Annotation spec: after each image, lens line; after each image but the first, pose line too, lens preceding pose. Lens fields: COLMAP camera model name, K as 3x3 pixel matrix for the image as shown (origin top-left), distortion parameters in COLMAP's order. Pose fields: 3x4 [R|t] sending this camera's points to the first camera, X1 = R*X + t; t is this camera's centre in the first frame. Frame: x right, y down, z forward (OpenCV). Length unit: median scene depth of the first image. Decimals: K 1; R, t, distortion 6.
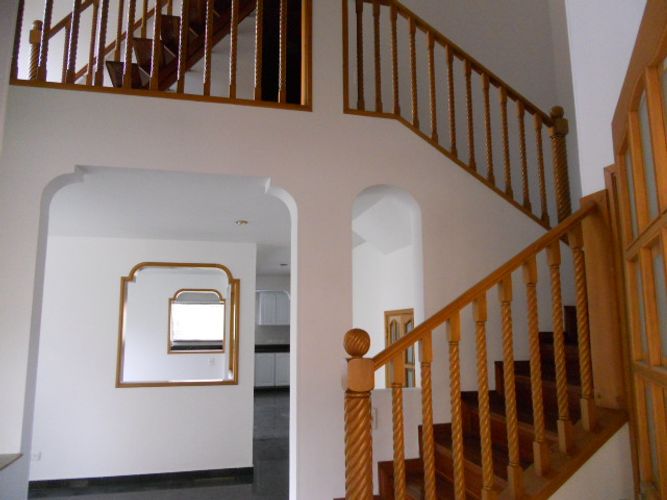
lens RADIAL K [[508.2, 0, 319.1], [0, 508.2, 245.5], [0, 0, 1]] dist [-0.028473, 0.017838]
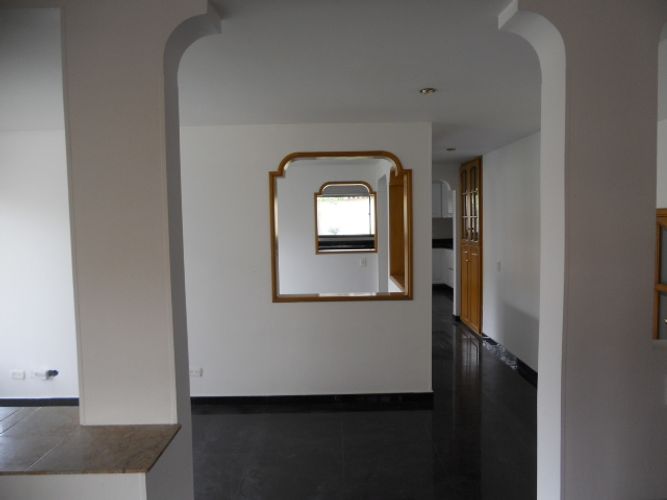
lens RADIAL K [[508.2, 0, 333.6], [0, 508.2, 249.9], [0, 0, 1]] dist [-0.028473, 0.017838]
pose [[0.977273, 0.003113, -0.211962, -0.109764], [0.045364, 0.973658, 0.223454, 0.006390], [0.207074, -0.227991, 0.951389, 0.203660]]
